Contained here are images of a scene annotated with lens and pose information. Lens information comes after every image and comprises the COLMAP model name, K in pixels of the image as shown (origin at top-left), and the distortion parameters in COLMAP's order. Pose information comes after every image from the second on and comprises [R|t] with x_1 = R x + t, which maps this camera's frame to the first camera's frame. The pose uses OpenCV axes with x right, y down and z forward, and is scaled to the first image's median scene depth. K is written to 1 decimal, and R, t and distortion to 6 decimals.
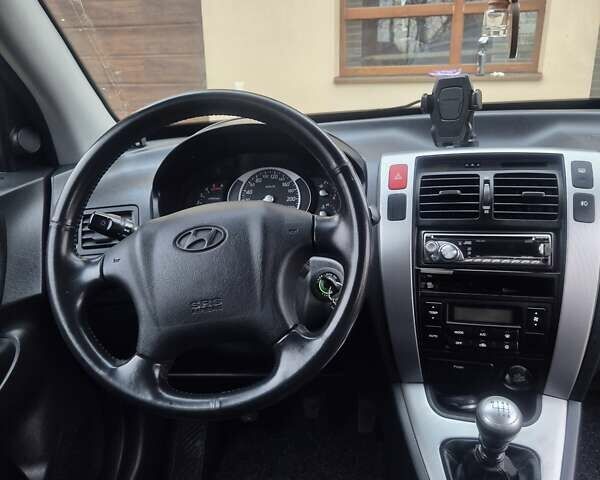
lens RADIAL K [[596.2, 0, 300.0], [0, 596.2, 240.0], [0, 0, 1]] dist [0.085158, -0.009255]
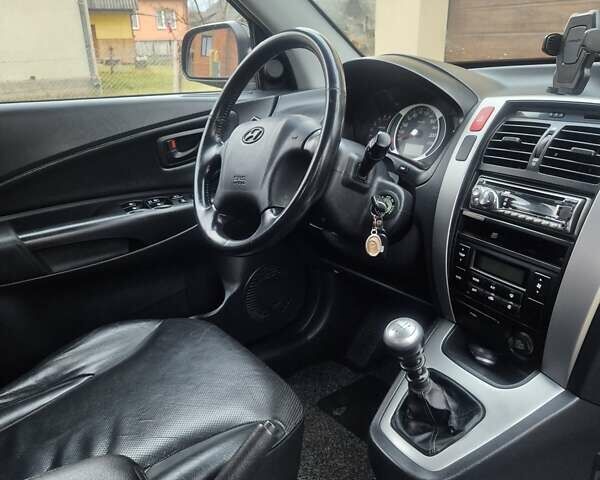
lens RADIAL K [[596.2, 0, 300.0], [0, 596.2, 240.0], [0, 0, 1]] dist [0.085158, -0.009255]
pose [[0.652975, 0.251639, -0.714354, 0.758560], [-0.207005, 0.966575, 0.151268, 0.000039], [0.728542, 0.049100, 0.683239, 0.103359]]
